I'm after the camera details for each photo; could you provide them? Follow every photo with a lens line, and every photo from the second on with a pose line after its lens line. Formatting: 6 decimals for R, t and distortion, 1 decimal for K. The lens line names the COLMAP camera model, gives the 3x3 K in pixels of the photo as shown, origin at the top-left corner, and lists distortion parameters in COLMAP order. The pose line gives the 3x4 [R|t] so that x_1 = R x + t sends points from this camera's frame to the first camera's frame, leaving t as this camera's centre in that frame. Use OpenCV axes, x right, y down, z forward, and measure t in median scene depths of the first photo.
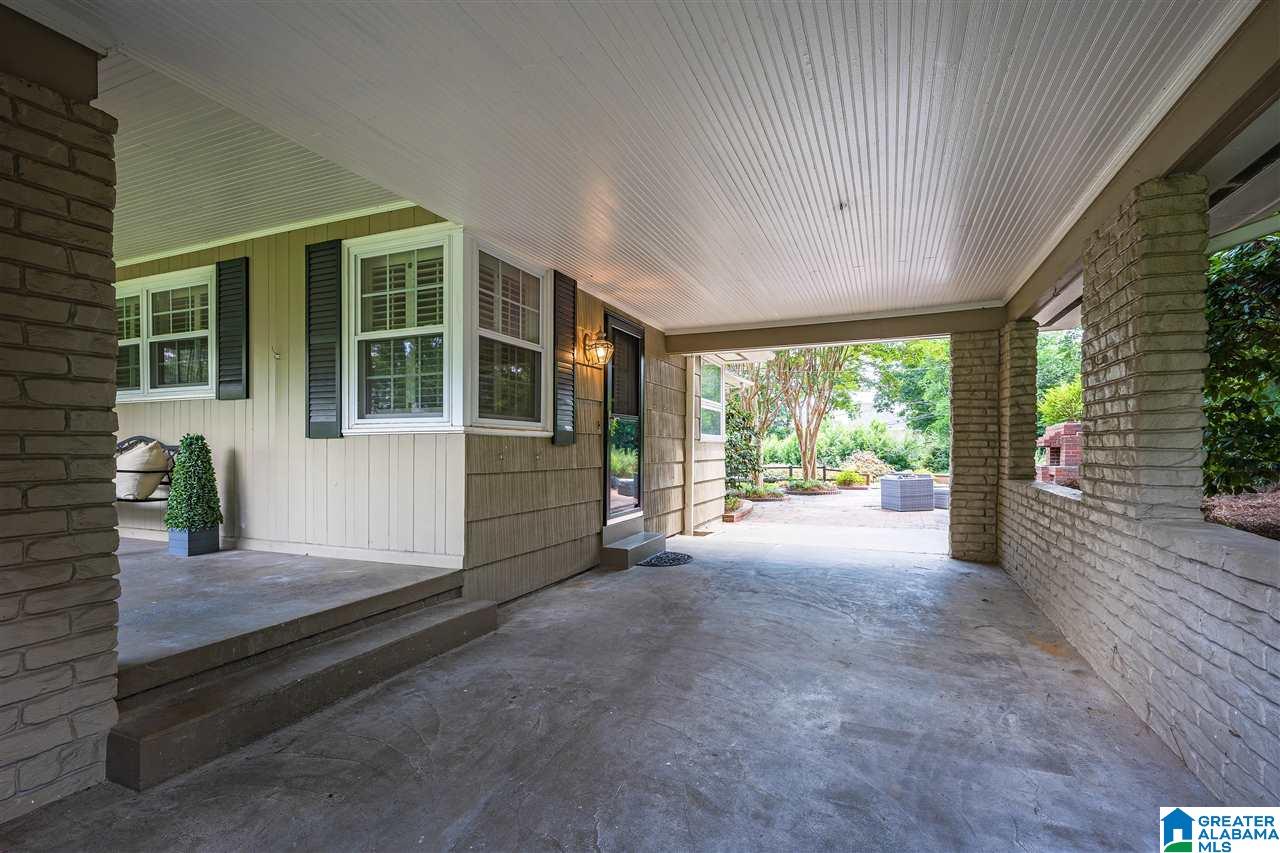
lens RADIAL K [[588.3, 0, 645.6], [0, 588.3, 455.8], [0, 0, 1]] dist [-0.000011, 0.000002]
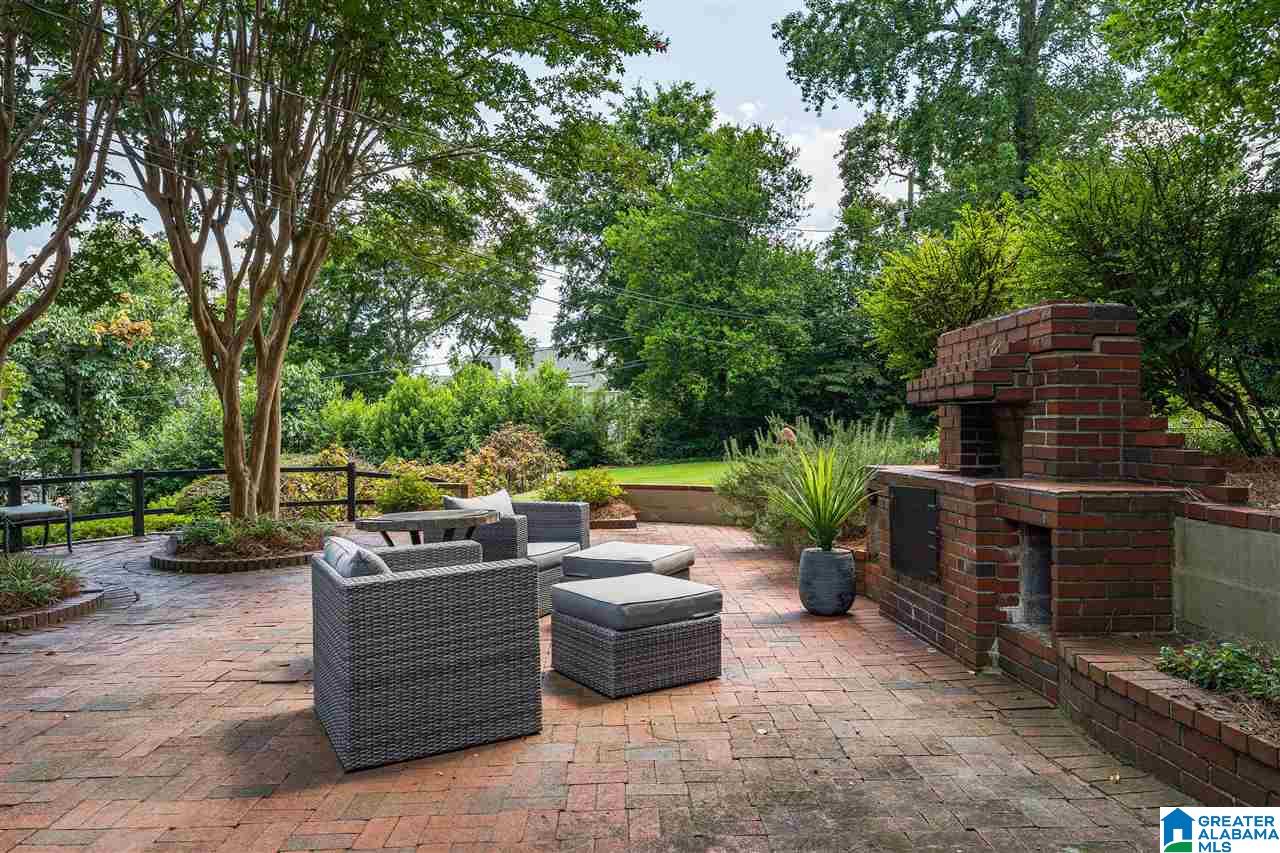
lens RADIAL K [[878.3, 0, 640.5], [0, 878.3, 425.9], [0, 0, 1]] dist [-0.003245, -0.000372]
pose [[0.905012, 0.000120, 0.425387, 0.114397], [0.003068, 0.999972, -0.006810, -0.000711], [-0.425376, 0.007468, 0.904986, 0.210412]]
